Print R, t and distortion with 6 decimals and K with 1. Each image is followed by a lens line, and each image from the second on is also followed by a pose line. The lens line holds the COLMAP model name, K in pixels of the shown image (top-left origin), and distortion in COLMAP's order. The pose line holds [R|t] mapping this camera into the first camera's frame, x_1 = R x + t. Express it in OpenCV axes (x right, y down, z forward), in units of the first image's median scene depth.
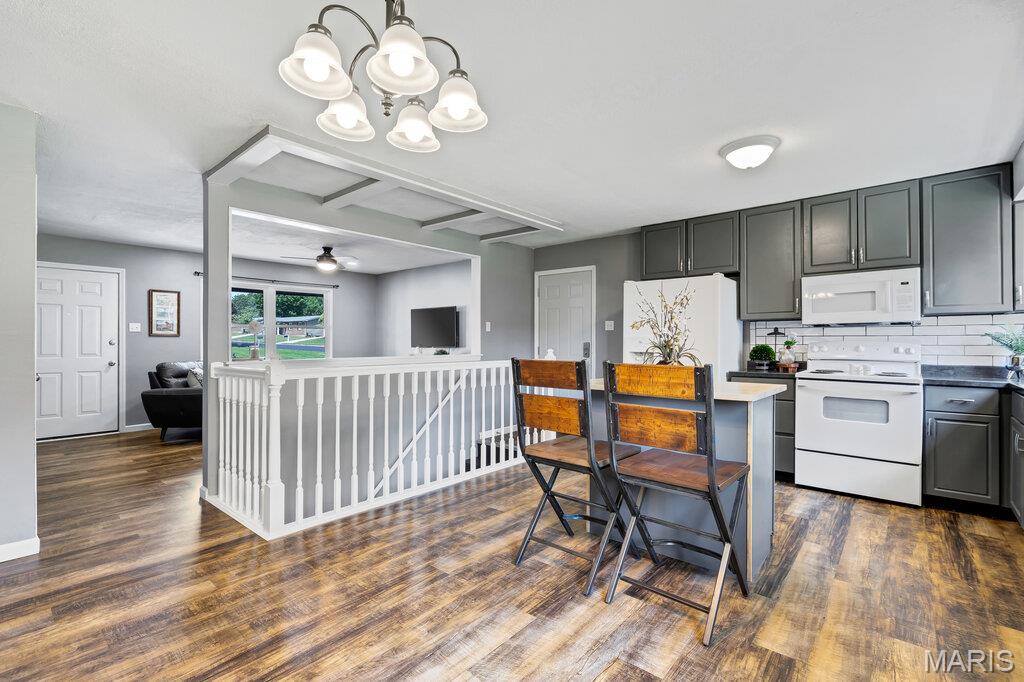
lens RADIAL K [[464.4, 0, 512.0], [0, 464.4, 341.0], [0, 0, 1]] dist [0.000742, 0.000106]
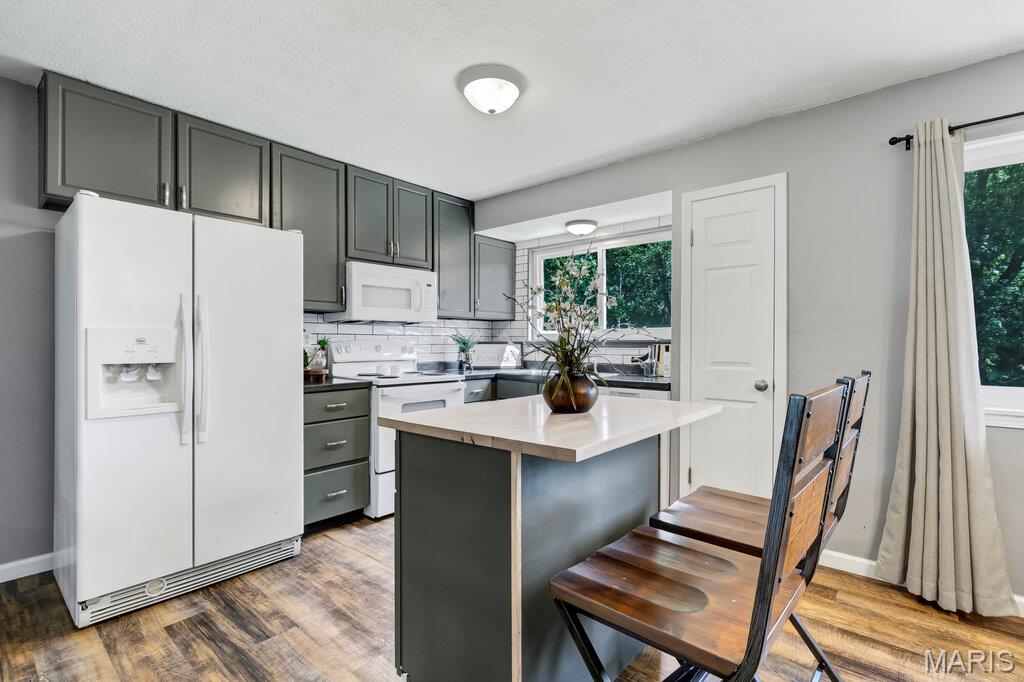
lens RADIAL K [[473.1, 0, 512.0], [0, 473.1, 341.0], [0, 0, 1]] dist [-0.001929, 0.000715]
pose [[0.002557, 0.000428, 0.999997, -0.308564], [-0.006616, 0.999978, -0.000411, 0.000460], [-0.999975, -0.006615, 0.002560, 1.153866]]
